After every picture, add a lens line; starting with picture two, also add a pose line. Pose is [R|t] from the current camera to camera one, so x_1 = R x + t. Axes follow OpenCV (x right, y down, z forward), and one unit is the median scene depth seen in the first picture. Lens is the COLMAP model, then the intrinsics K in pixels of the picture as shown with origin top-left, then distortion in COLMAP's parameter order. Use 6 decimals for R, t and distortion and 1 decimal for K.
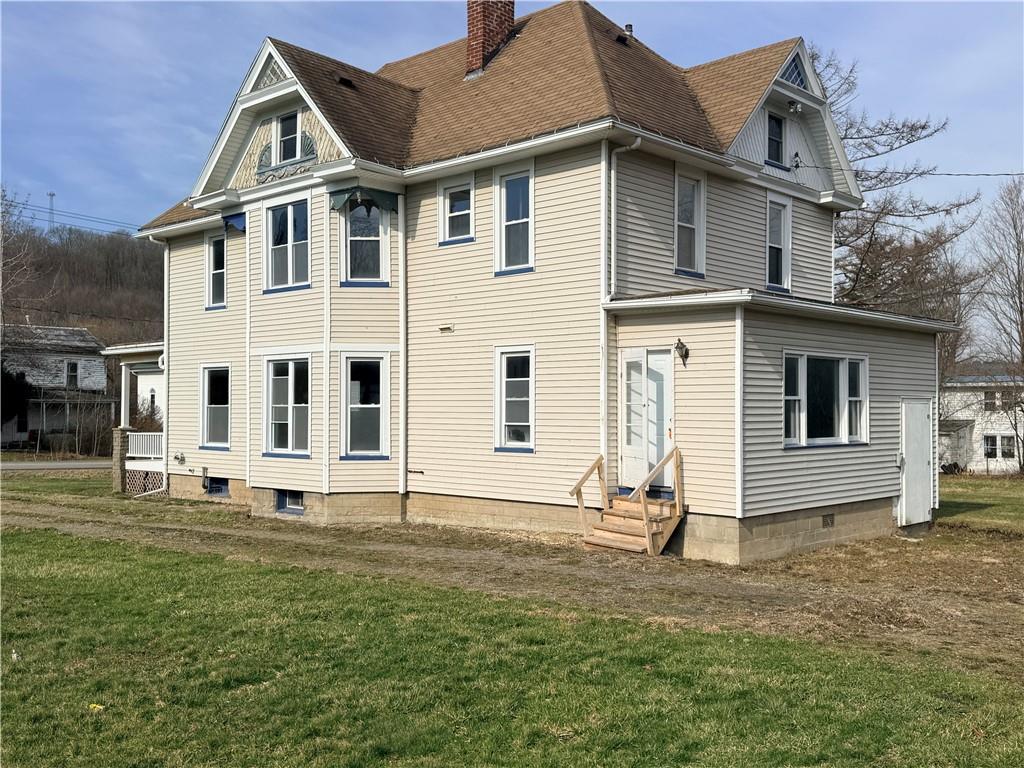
lens RADIAL K [[1003.2, 0, 518.2], [0, 1003.2, 392.4], [0, 0, 1]] dist [0.197677, -0.433636]
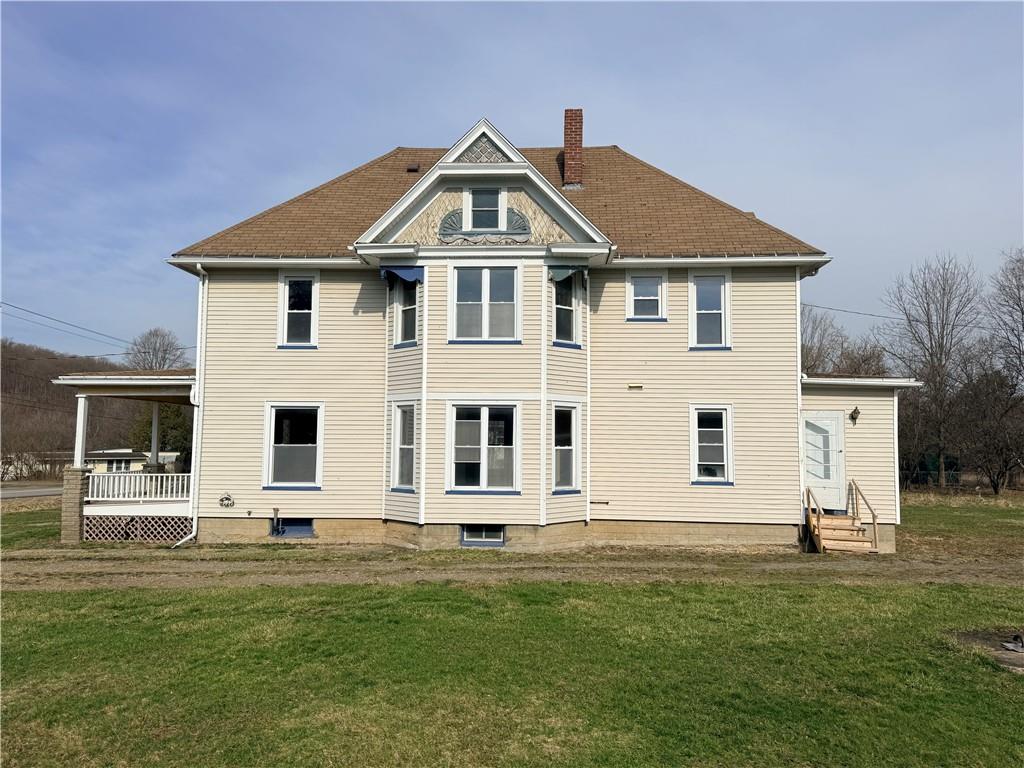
lens RADIAL K [[754.9, 0, 512.0], [0, 754.9, 384.0], [0, 0, 1]] dist [0.158267, -0.287688]
pose [[0.763774, 0.055671, 0.643079, -0.785494], [-0.018882, 0.997774, -0.063951, -0.003349], [-0.645208, 0.036702, 0.763125, 0.368914]]
